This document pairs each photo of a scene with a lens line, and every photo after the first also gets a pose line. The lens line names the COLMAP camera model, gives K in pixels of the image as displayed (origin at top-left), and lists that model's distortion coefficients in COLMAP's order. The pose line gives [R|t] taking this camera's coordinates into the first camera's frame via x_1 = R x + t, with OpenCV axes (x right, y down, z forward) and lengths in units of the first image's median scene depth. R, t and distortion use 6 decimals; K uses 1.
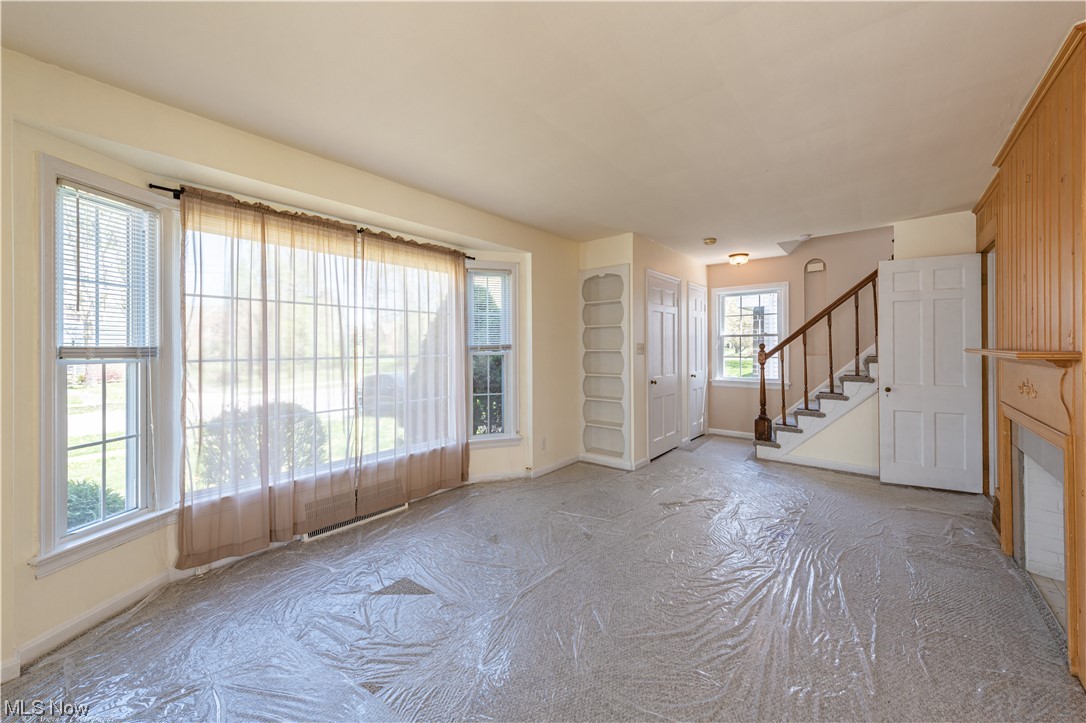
lens RADIAL K [[416.8, 0, 565.5], [0, 416.8, 344.6], [0, 0, 1]] dist [0.008473, -0.000261]
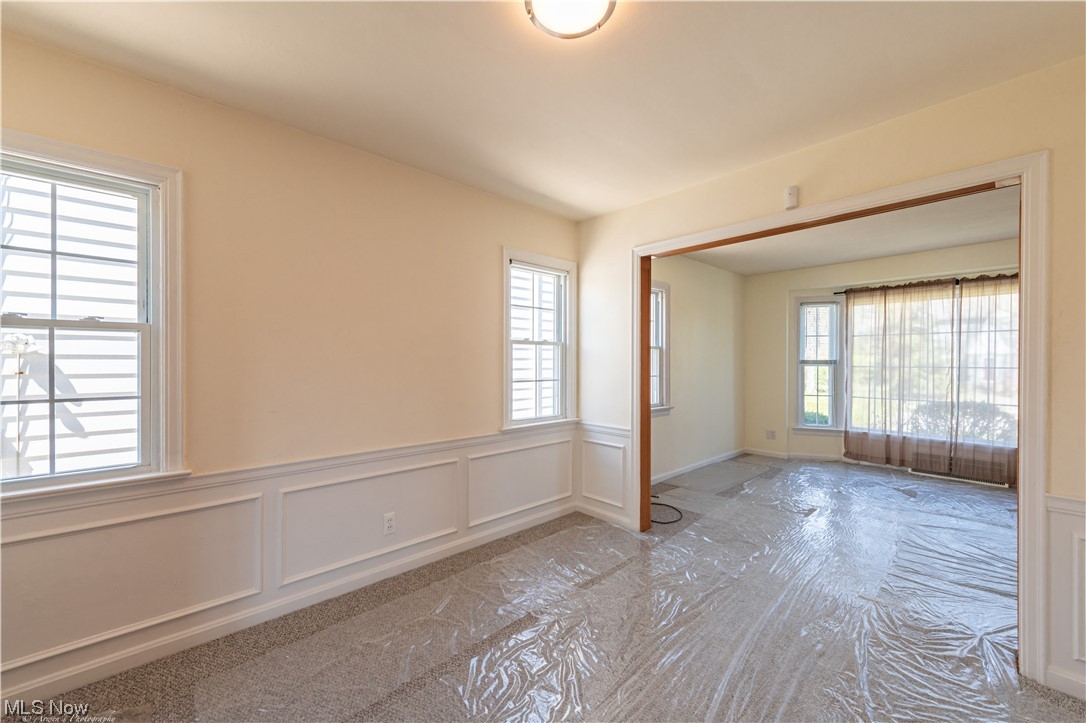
lens RADIAL K [[416.8, 0, 543.3], [0, 416.8, 364.7], [0, 0, 1]] dist [0.008473, -0.000261]
pose [[-0.181738, 0.012094, -0.983273, 1.609386], [0.004142, 0.999925, 0.011533, -0.002637], [0.983338, -0.001976, -0.181774, -0.203363]]
